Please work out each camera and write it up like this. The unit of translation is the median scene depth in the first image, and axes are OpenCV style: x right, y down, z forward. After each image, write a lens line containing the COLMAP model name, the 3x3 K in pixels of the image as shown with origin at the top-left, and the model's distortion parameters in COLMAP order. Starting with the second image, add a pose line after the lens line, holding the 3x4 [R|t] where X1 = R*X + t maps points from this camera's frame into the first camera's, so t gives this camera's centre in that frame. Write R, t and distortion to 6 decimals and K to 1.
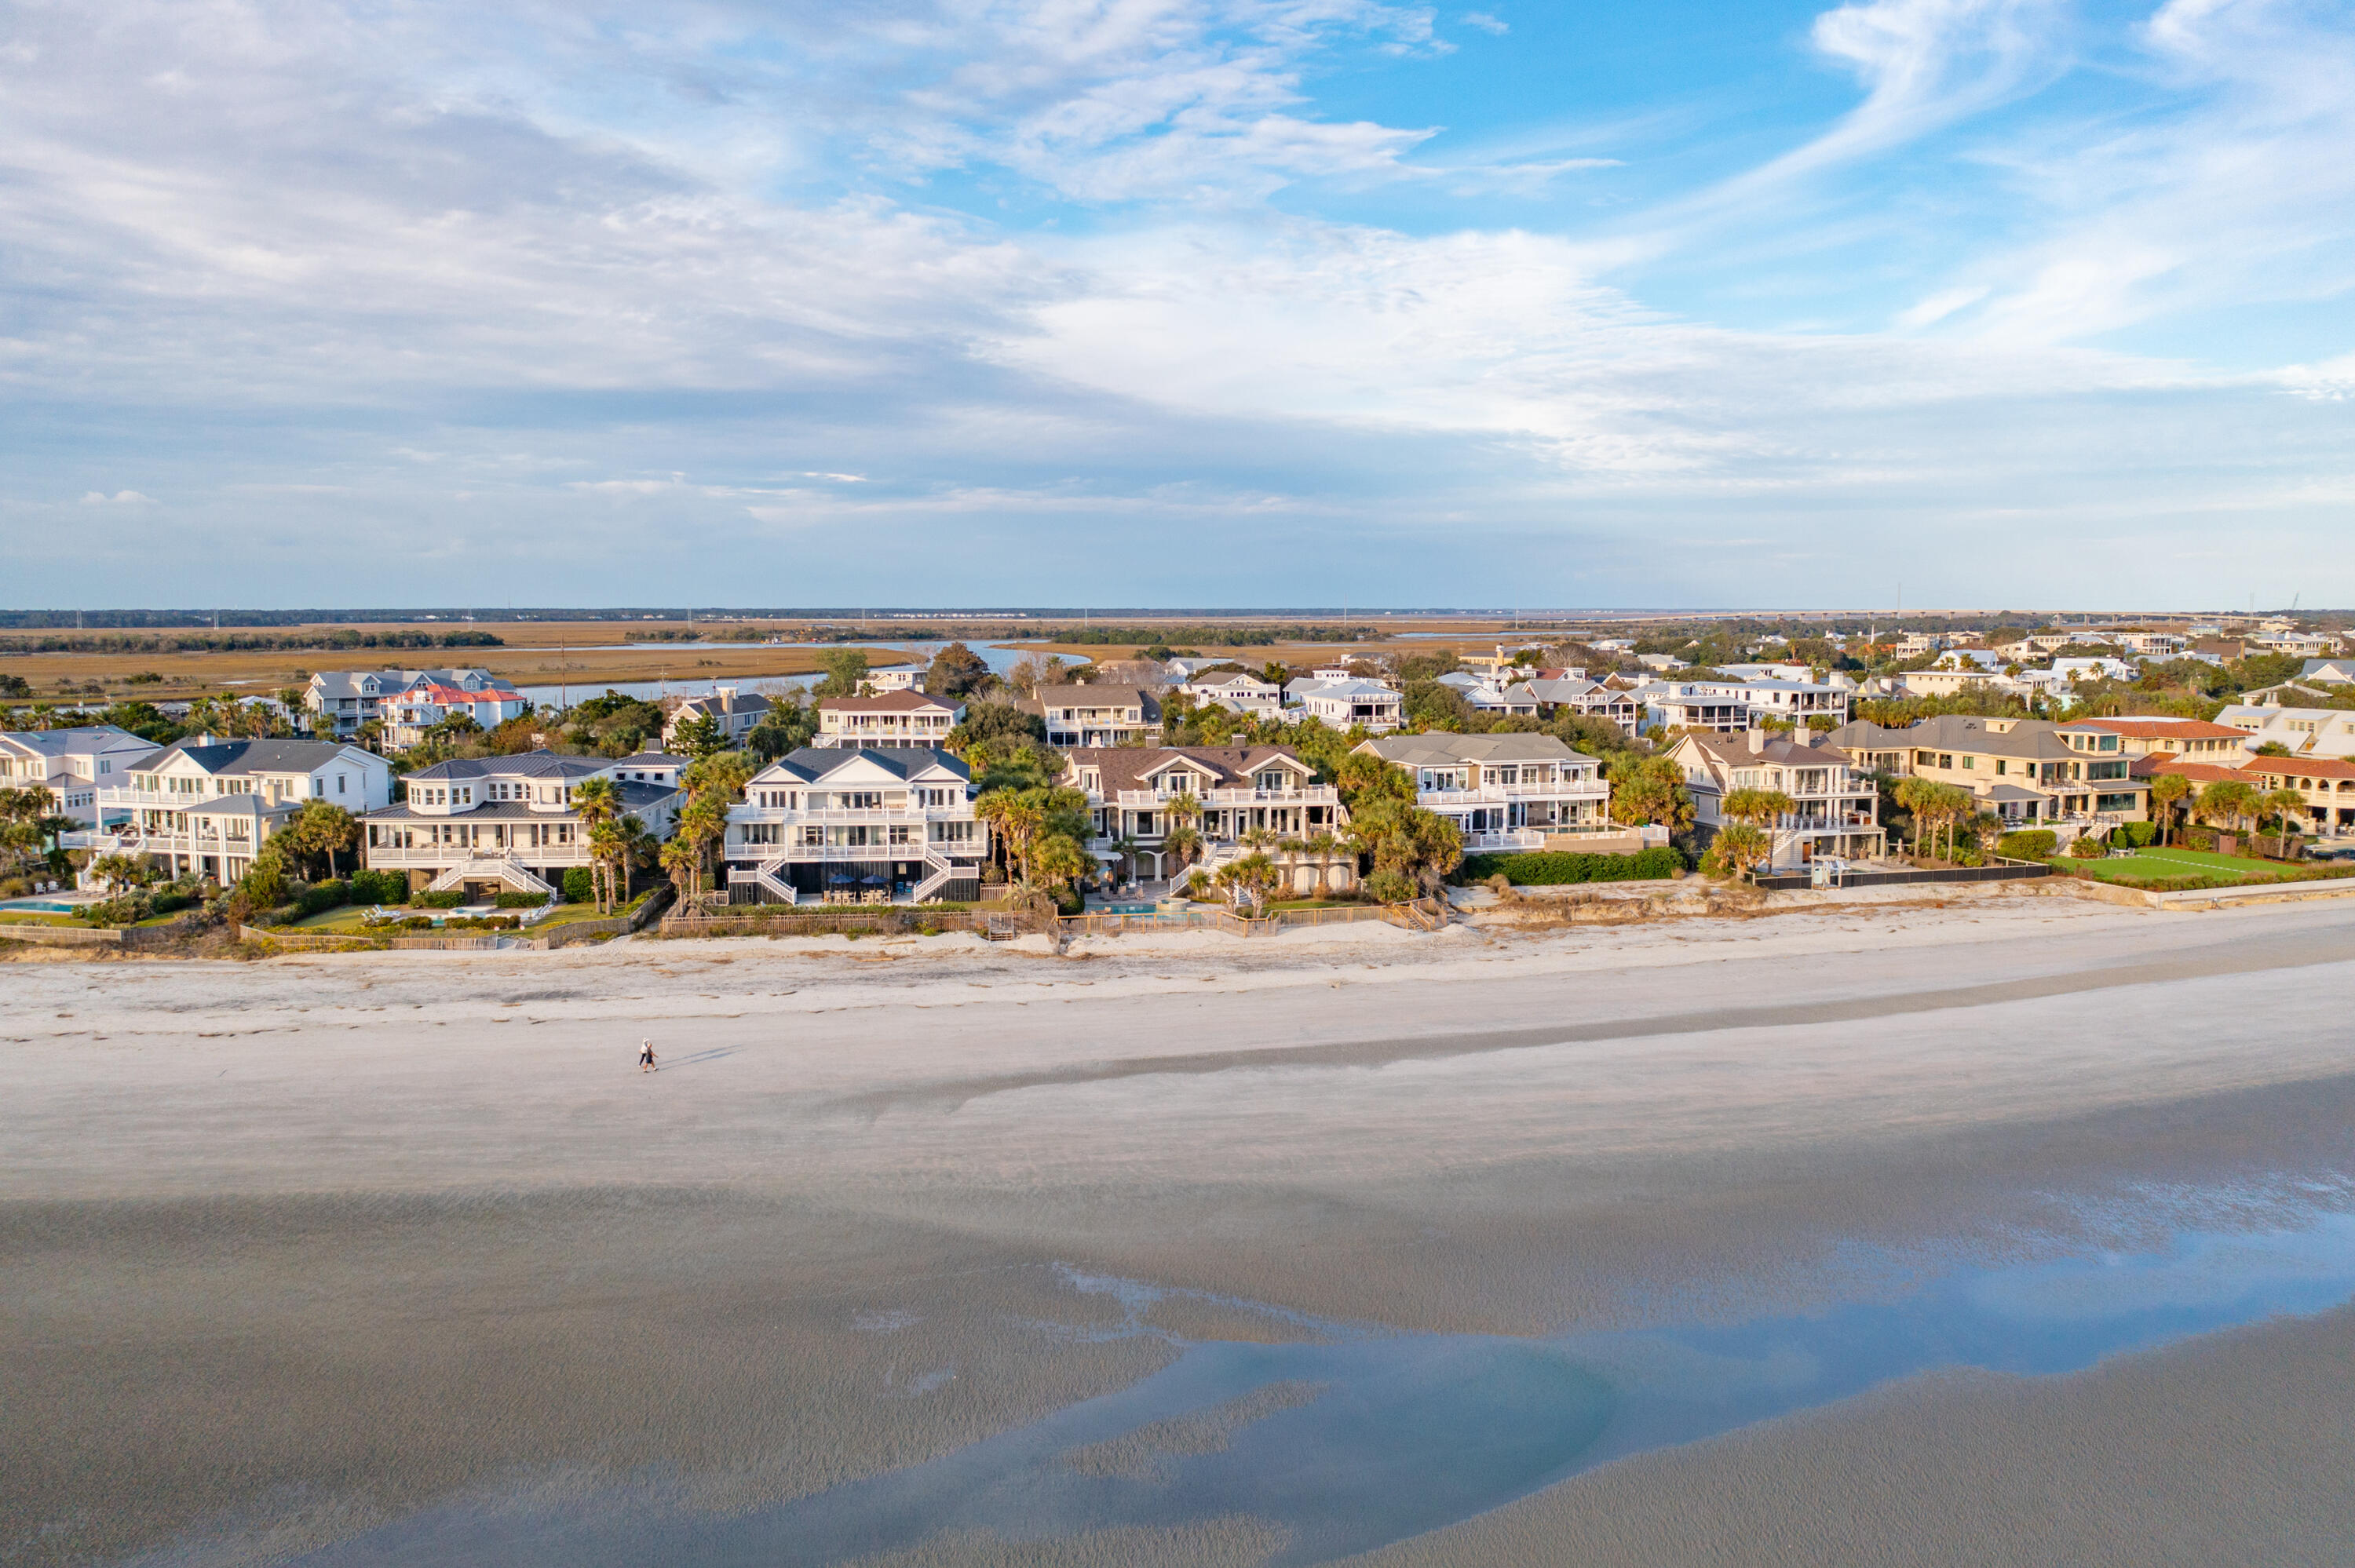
lens RADIAL K [[1872.2, 0, 1177.4], [0, 1872.2, 783.4], [0, 0, 1]] dist [0.008080, 0.002078]
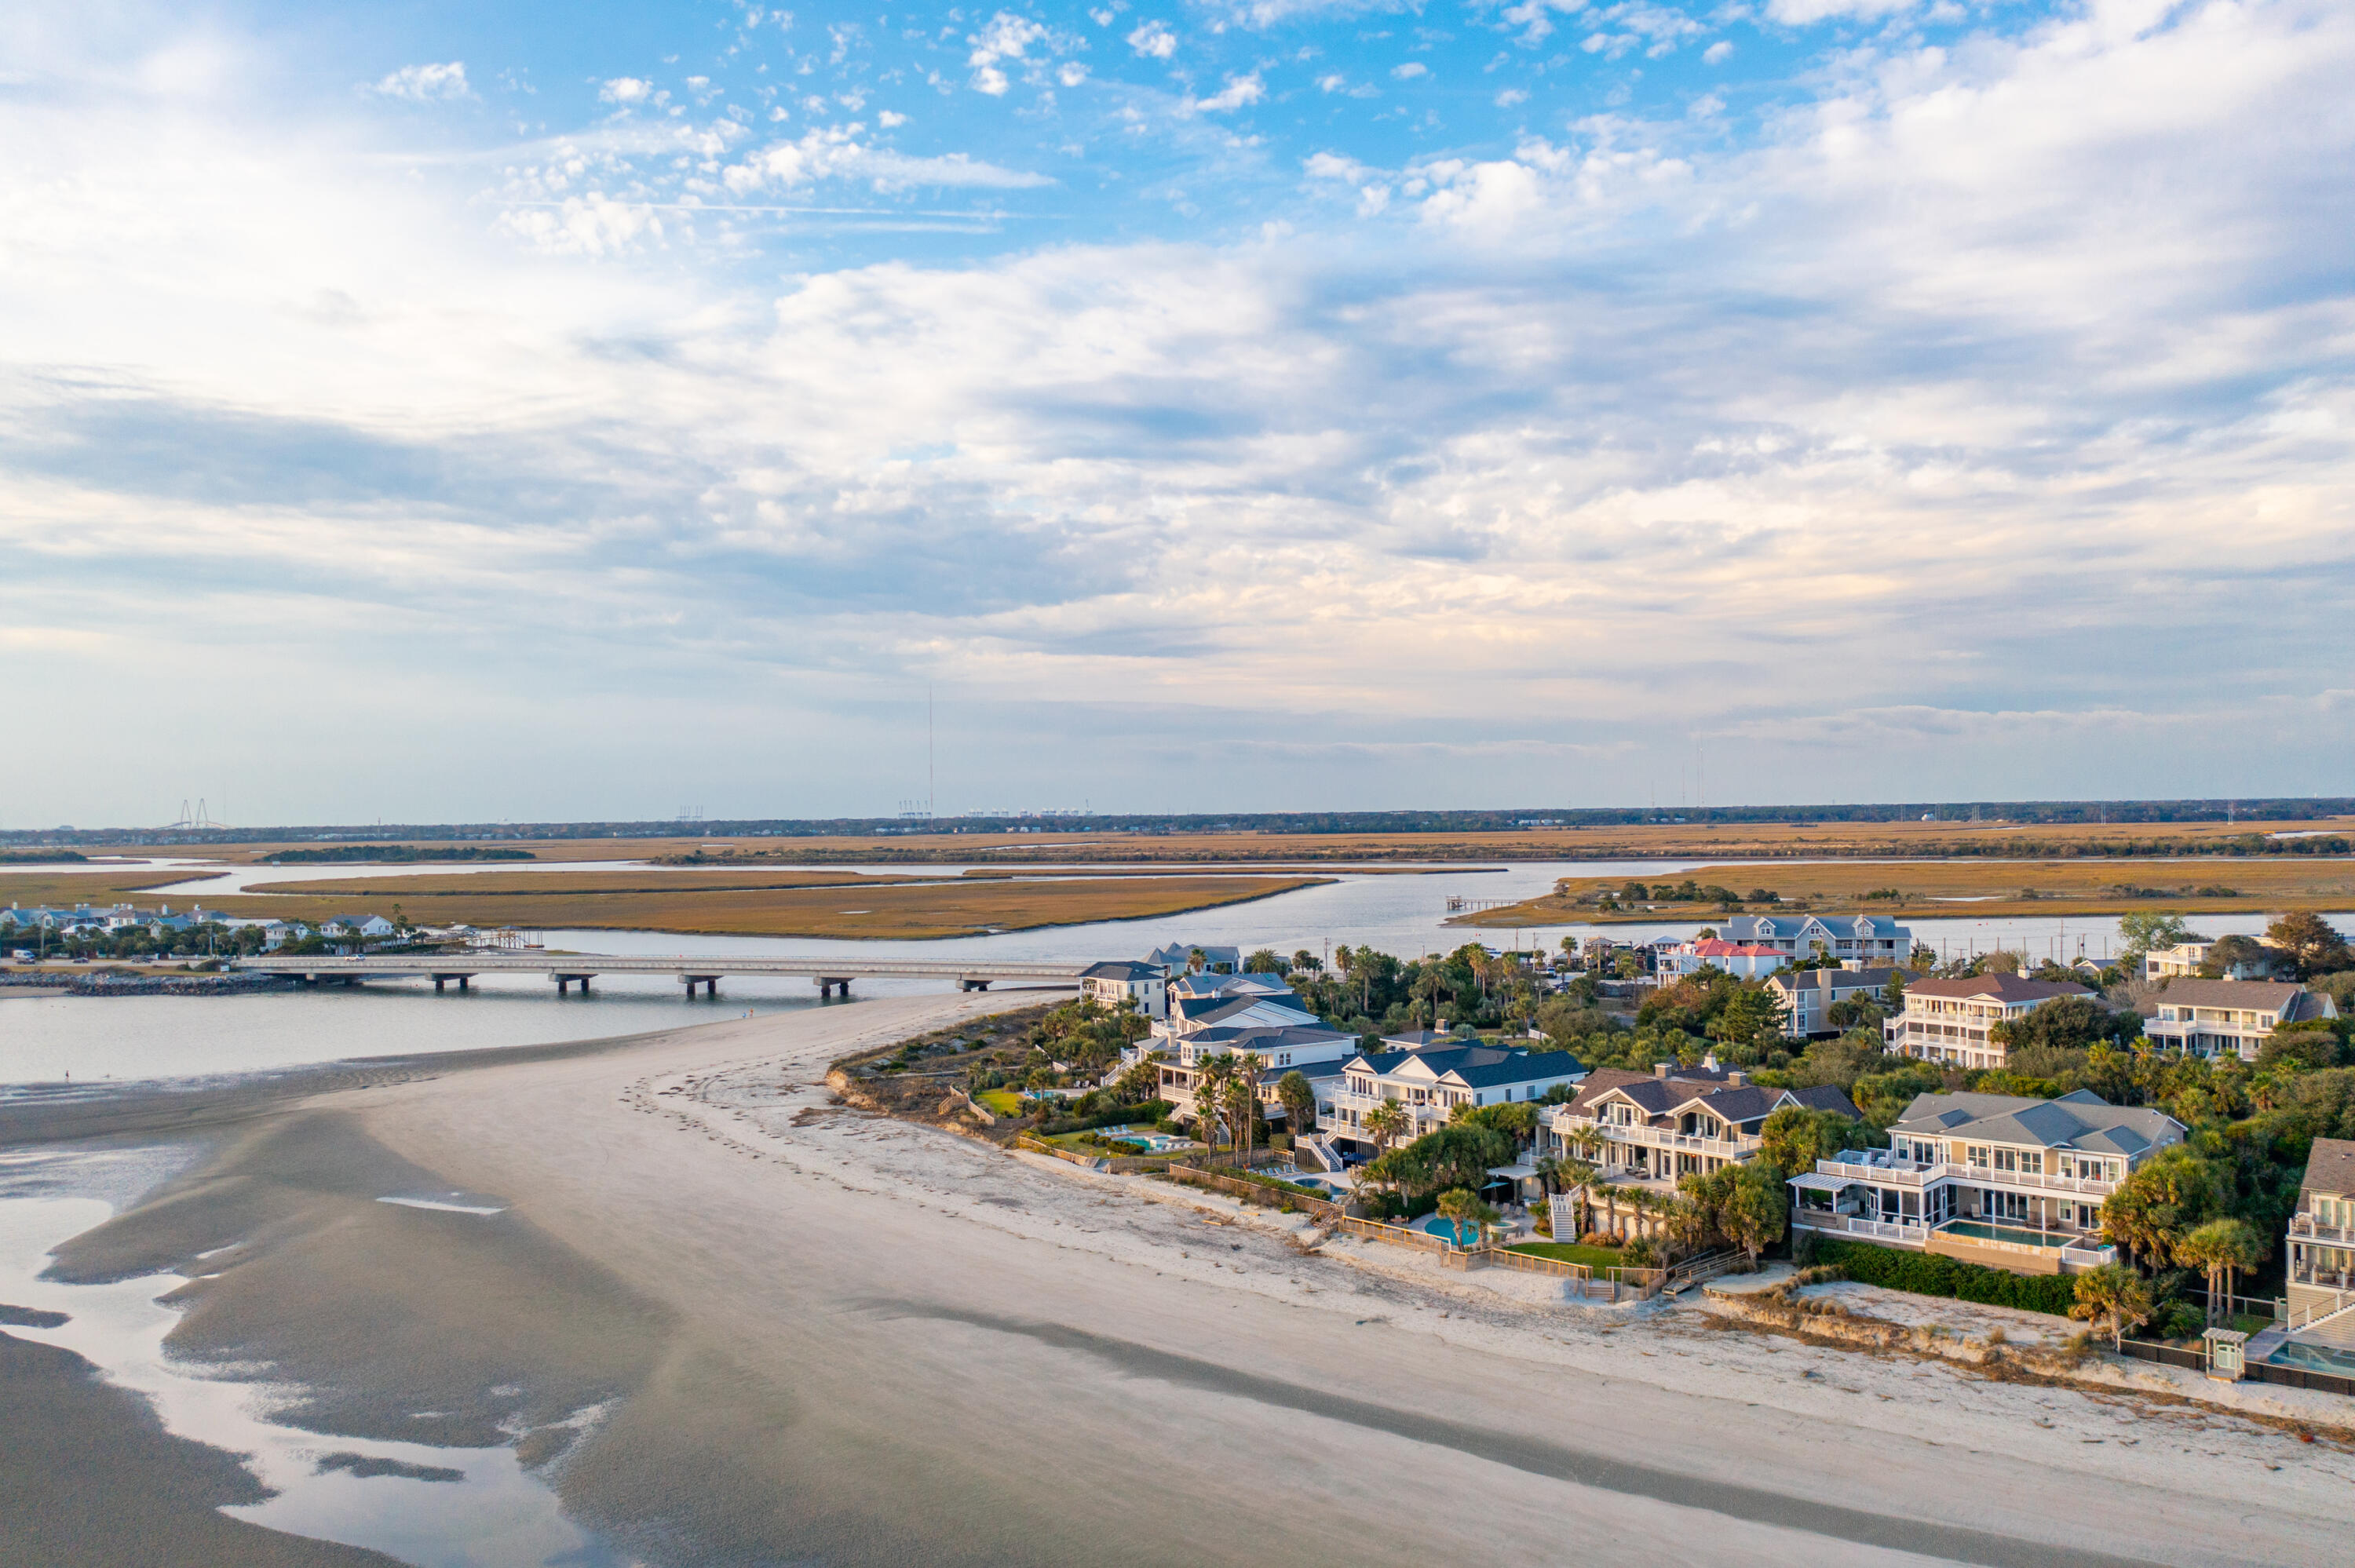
lens RADIAL K [[1872.2, 0, 1177.9], [0, 1872.2, 786.6], [0, 0, 1]] dist [0.008080, 0.002078]
pose [[0.491243, -0.018105, -0.870834, 0.746446], [-0.062616, 0.996463, -0.056039, -0.102170], [0.868769, 0.082057, 0.488372, 0.250610]]
